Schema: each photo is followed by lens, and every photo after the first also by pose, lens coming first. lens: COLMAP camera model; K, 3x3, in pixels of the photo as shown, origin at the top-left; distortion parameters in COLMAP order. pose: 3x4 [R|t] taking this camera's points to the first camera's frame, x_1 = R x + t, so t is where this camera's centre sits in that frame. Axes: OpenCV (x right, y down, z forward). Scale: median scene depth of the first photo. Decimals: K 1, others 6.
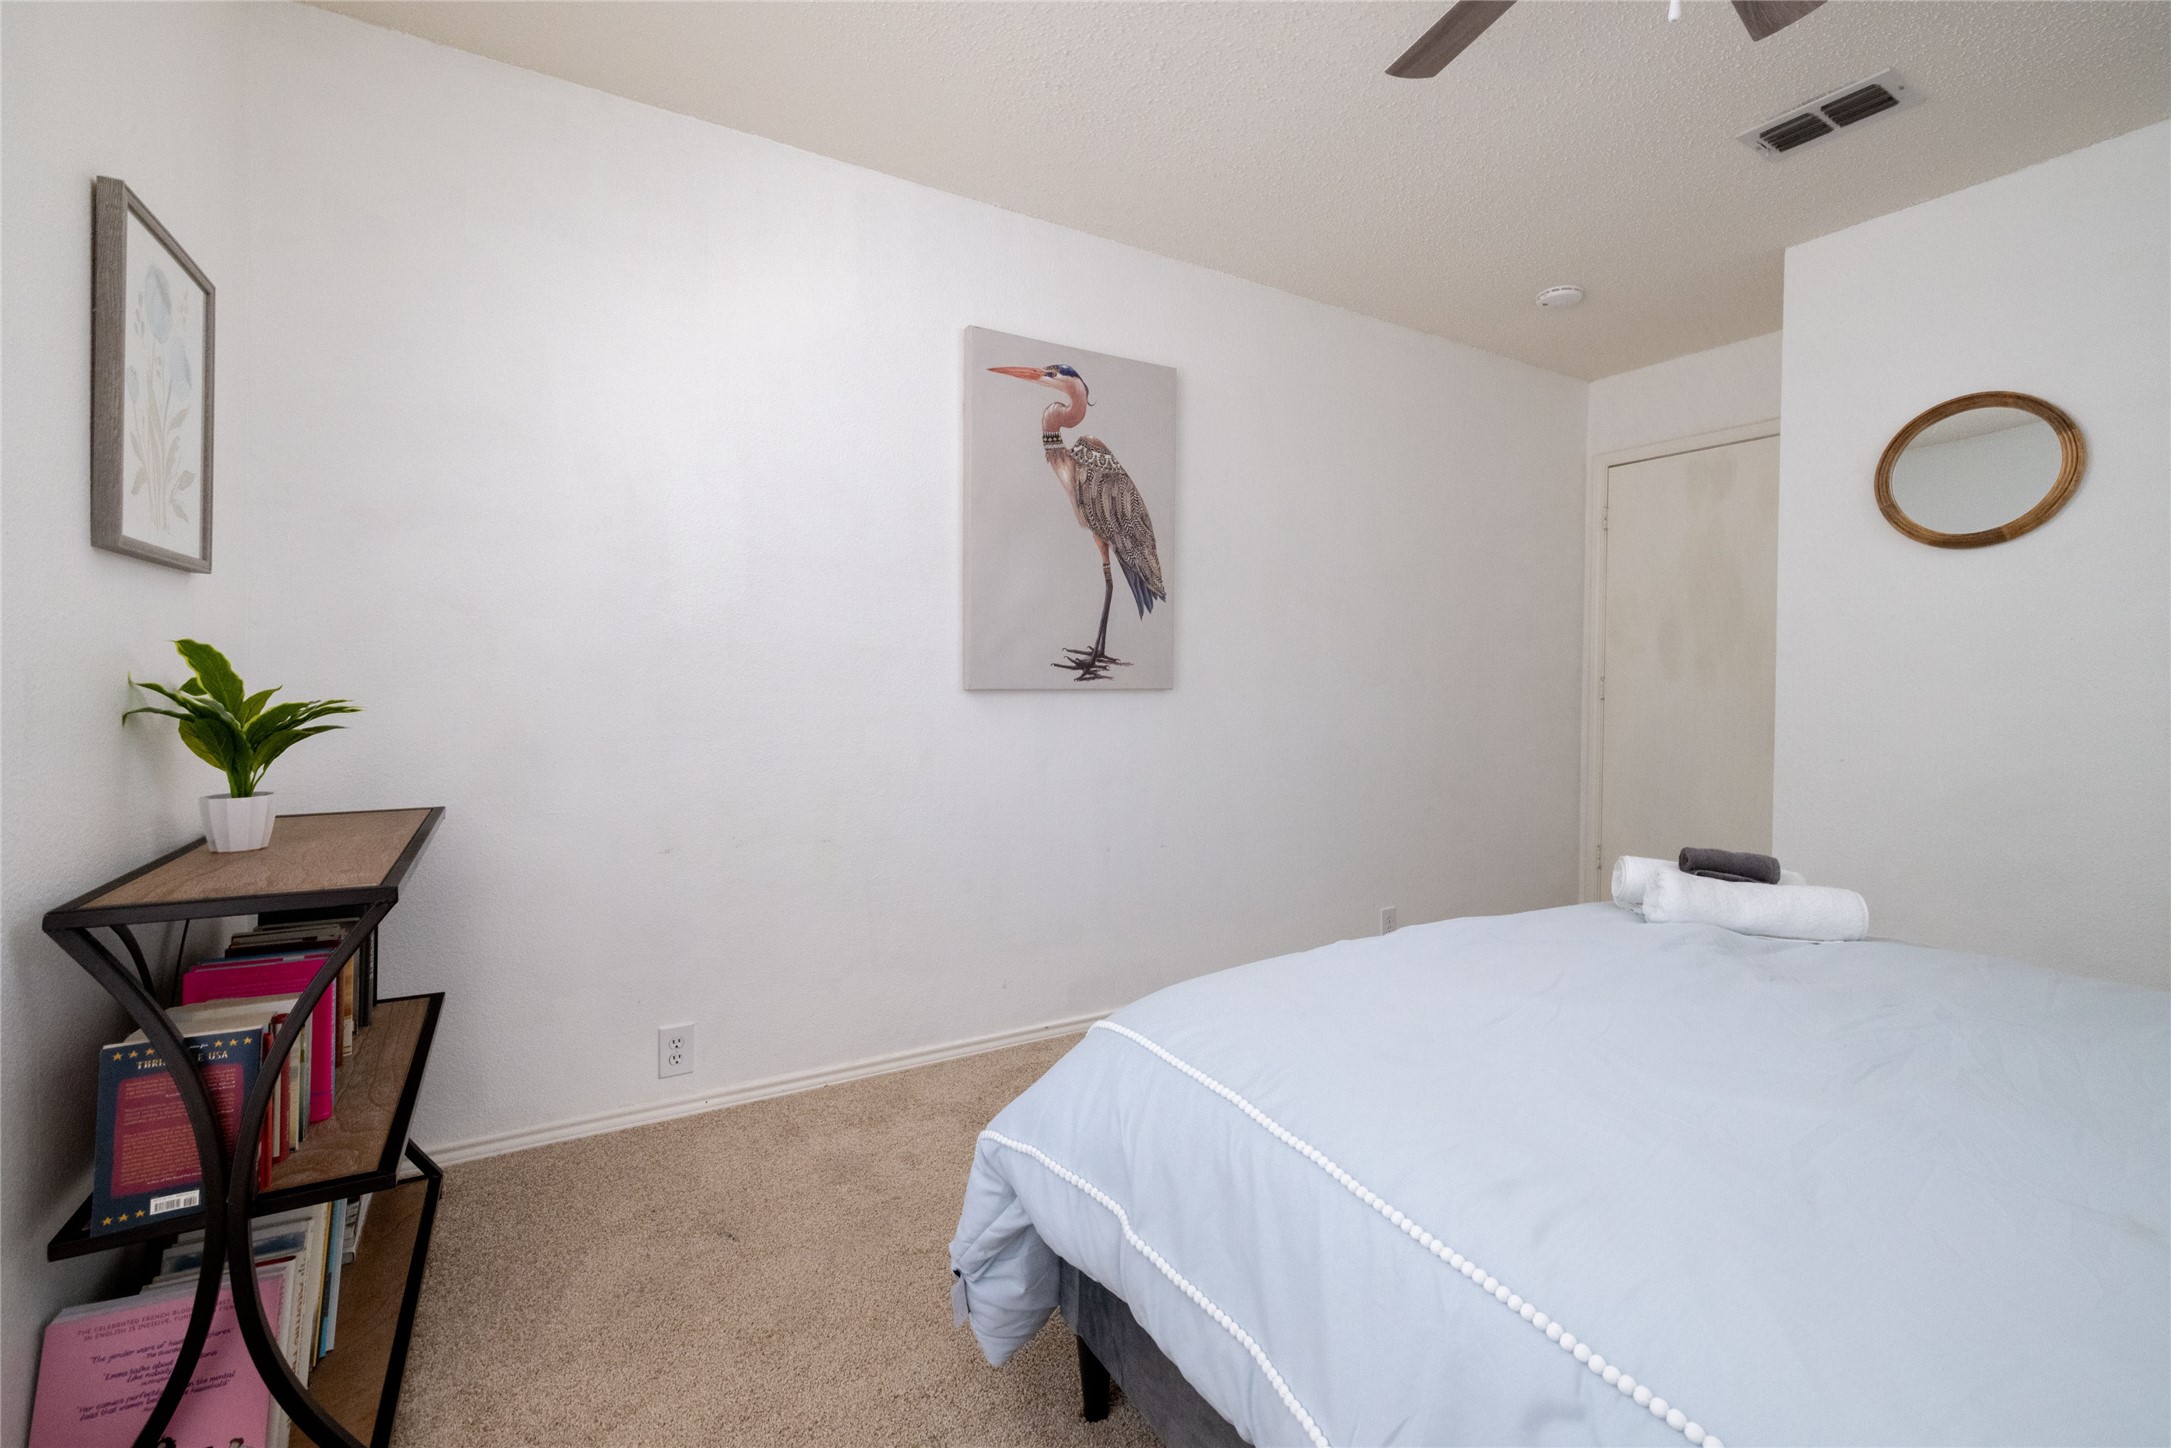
lens RADIAL K [[920.7, 0, 1082.2], [0, 920.7, 686.2], [0, 0, 1]] dist [0.000020, 0.000000]
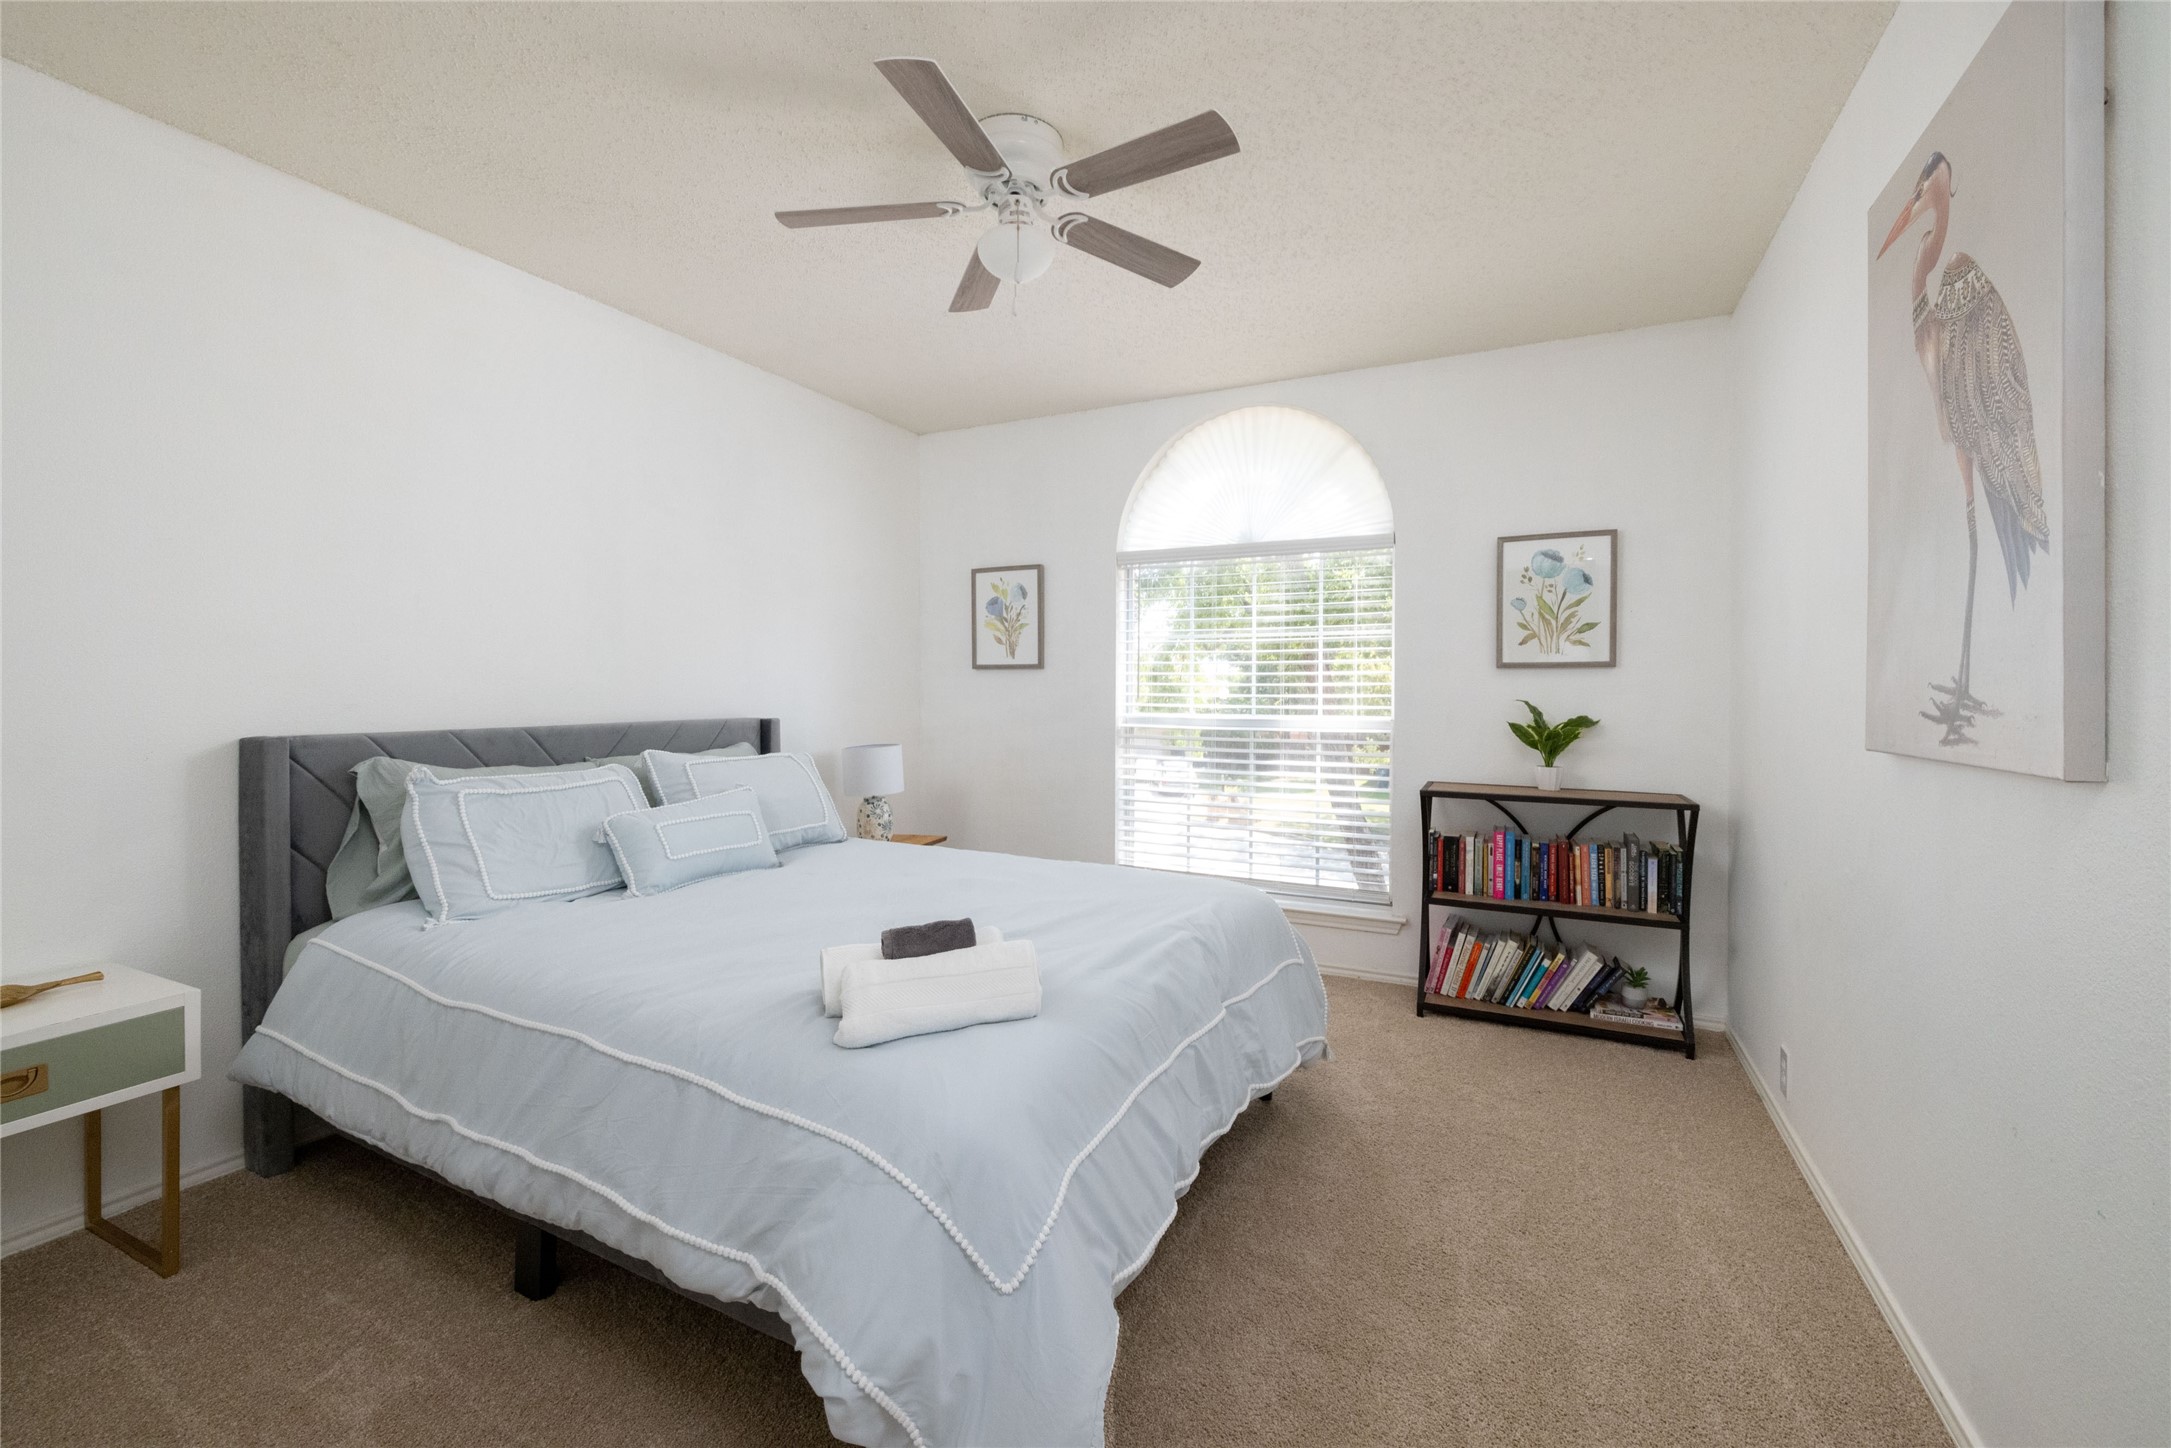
lens RADIAL K [[920.7, 0, 1082.2], [0, 920.7, 686.2], [0, 0, 1]] dist [0.000020, 0.000000]
pose [[-0.835366, -0.013825, -0.549520, 0.671043], [-0.014815, 0.999887, -0.002633, -0.029979], [0.549494, 0.005942, -0.835476, 1.154046]]
